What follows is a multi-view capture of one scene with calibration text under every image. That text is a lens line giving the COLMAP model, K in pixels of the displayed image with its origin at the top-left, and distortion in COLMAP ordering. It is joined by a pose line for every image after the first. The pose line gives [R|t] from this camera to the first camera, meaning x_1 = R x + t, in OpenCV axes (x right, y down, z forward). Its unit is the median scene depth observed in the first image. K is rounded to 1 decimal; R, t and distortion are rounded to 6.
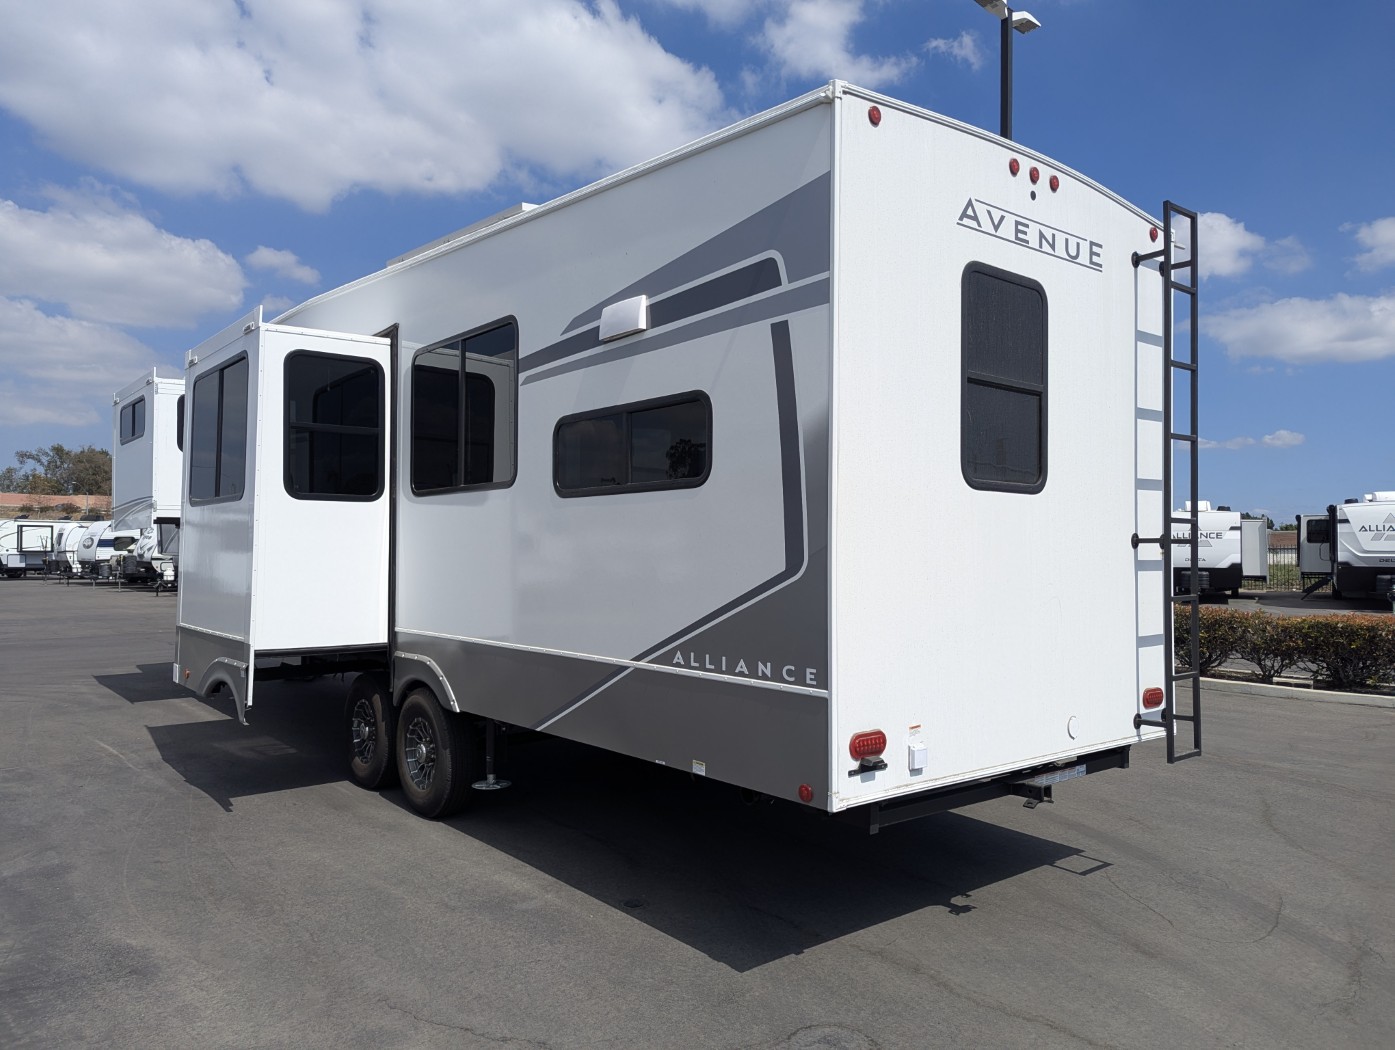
lens RADIAL K [[999.1, 0, 697.5], [0, 999.1, 525.0], [0, 0, 1]] dist [0.003613, -0.008745]
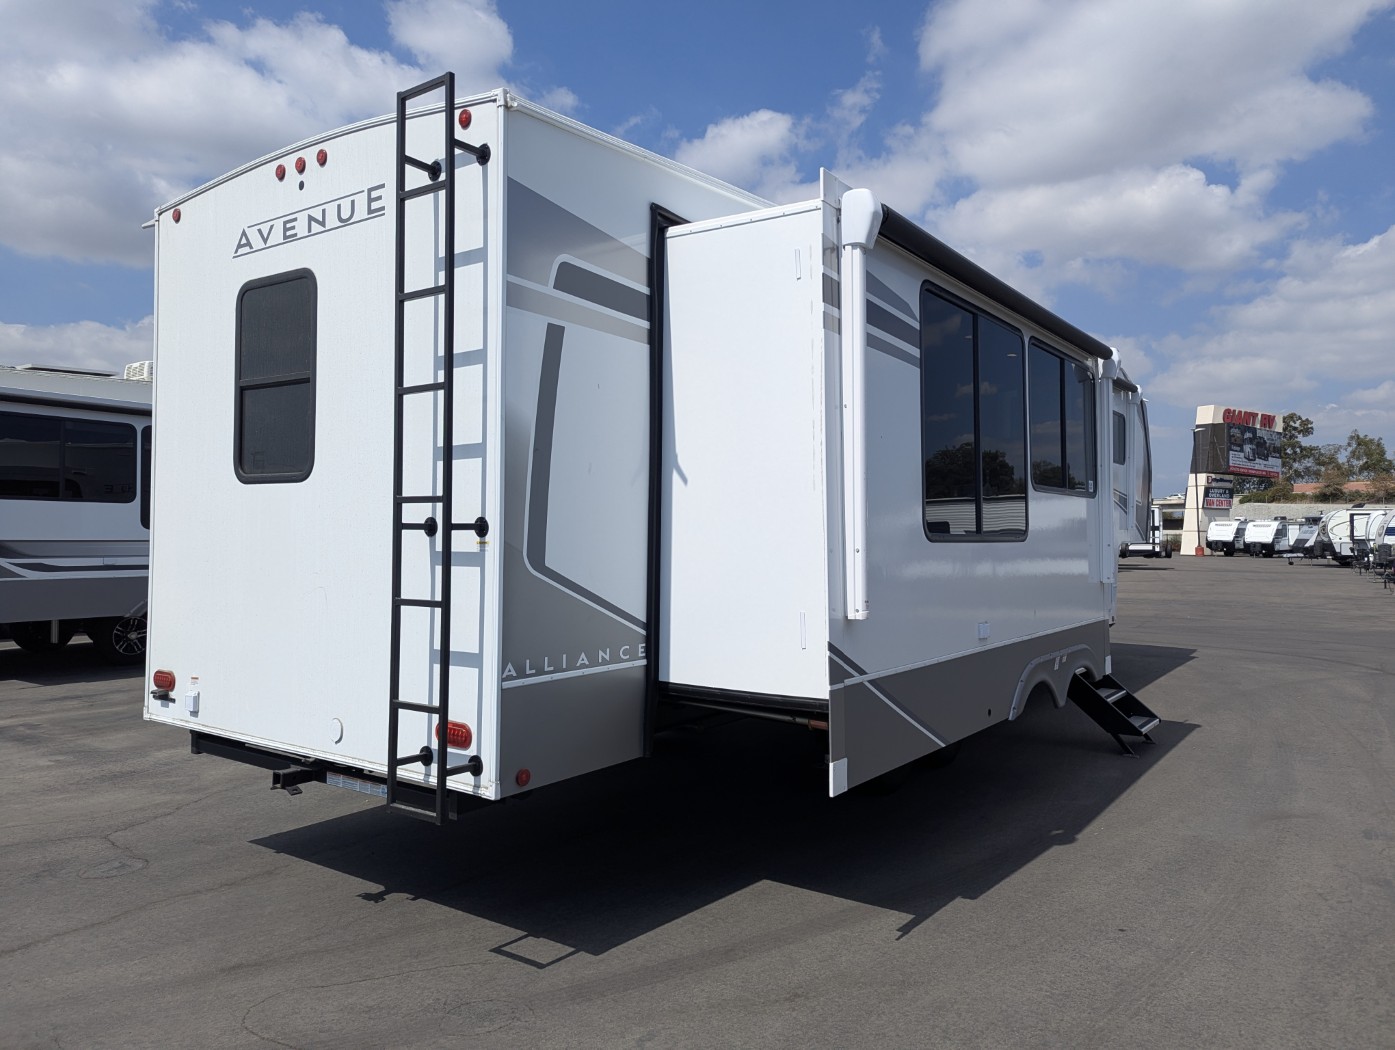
lens RADIAL K [[927.8, 0, 603.8], [0, 927.8, 502.0], [0, 0, 1]] dist [-0.003012, -0.000541]
pose [[0.273125, -0.033200, -0.961405, 1.289823], [0.019880, 0.999386, -0.028864, 0.022253], [0.961773, -0.011229, 0.273618, 1.019346]]
